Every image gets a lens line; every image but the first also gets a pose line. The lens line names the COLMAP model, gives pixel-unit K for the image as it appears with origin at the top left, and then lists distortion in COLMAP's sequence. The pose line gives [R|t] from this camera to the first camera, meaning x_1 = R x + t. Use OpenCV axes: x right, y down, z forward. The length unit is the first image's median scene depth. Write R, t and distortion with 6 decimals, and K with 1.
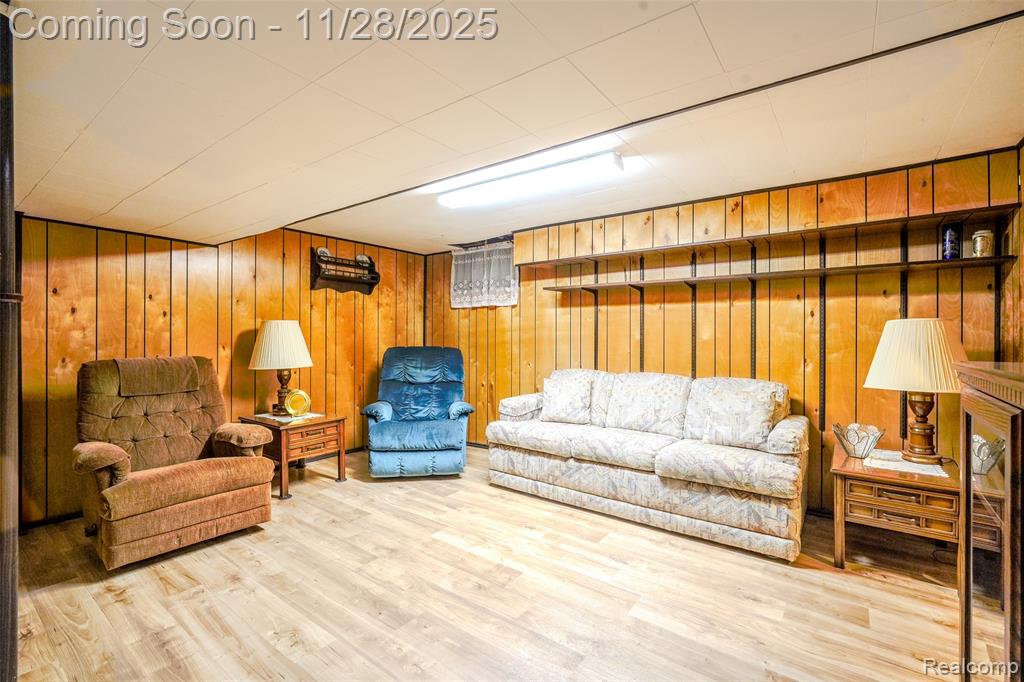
lens RADIAL K [[457.3, 0, 511.8], [0, 457.3, 339.0], [0, 0, 1]] dist [-0.014226, 0.007071]
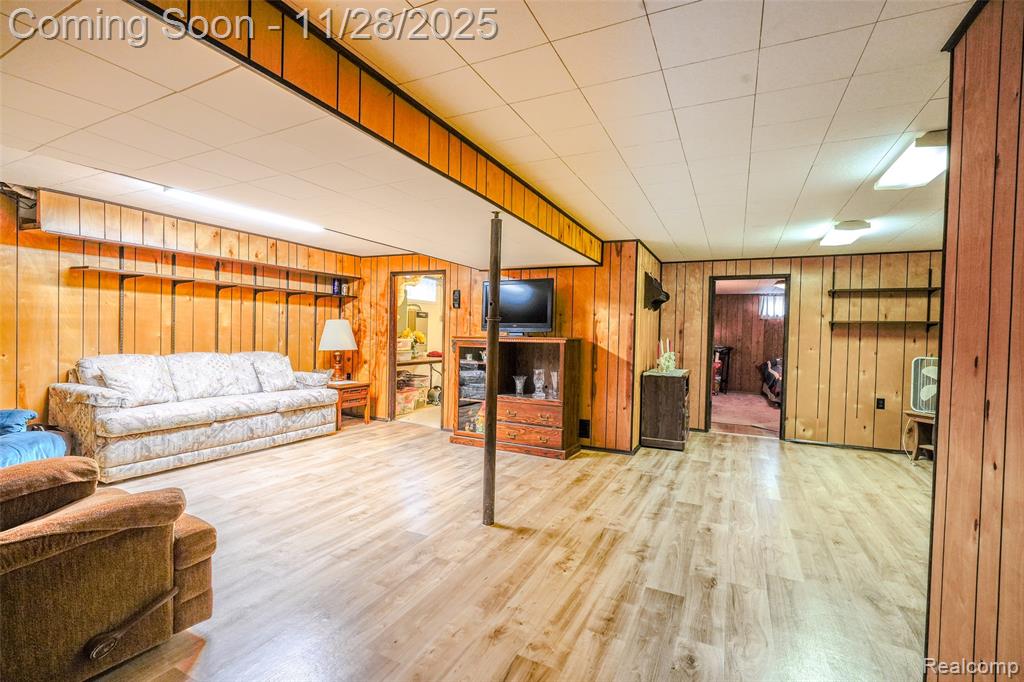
lens RADIAL K [[457.3, 0, 511.8], [0, 457.3, 339.0], [0, 0, 1]] dist [-0.014226, 0.007071]
pose [[-0.185640, -0.021582, 0.982381, -1.180126], [-0.019828, 0.999637, 0.018214, -0.002611], [-0.982418, -0.016098, -0.186001, 0.425747]]
